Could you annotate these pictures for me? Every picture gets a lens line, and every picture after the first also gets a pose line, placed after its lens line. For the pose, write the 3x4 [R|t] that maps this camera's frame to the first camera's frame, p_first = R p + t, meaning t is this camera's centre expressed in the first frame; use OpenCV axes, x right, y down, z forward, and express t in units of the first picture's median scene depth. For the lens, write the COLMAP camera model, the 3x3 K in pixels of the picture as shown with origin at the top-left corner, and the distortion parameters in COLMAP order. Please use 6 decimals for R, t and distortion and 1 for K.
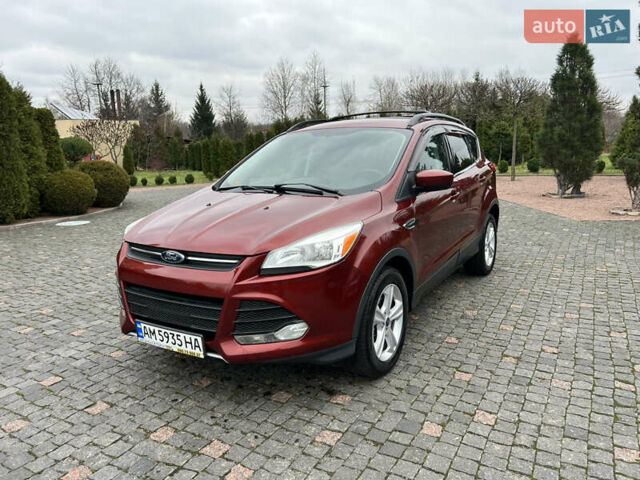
lens RADIAL K [[477.0, 0, 323.8], [0, 477.0, 241.2], [0, 0, 1]] dist [0.048929, -0.056214]
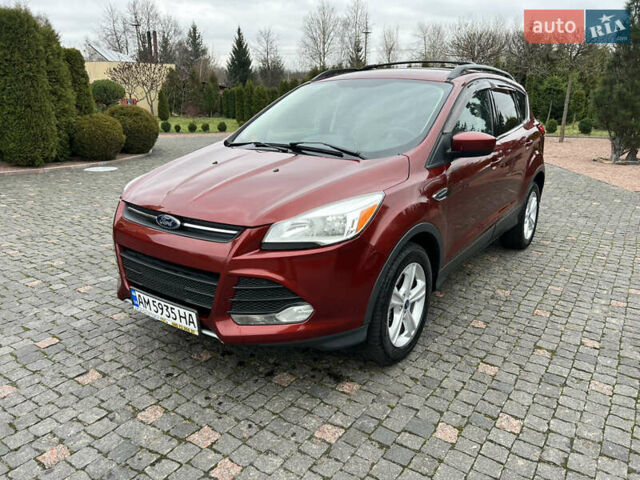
lens RADIAL K [[477.0, 0, 320.2], [0, 477.0, 243.1], [0, 0, 1]] dist [0.048929, -0.056214]
pose [[0.996040, 0.054490, -0.070244, 0.030228], [-0.047116, 0.993599, 0.102672, -0.030143], [0.075389, -0.098956, 0.992232, 0.114921]]
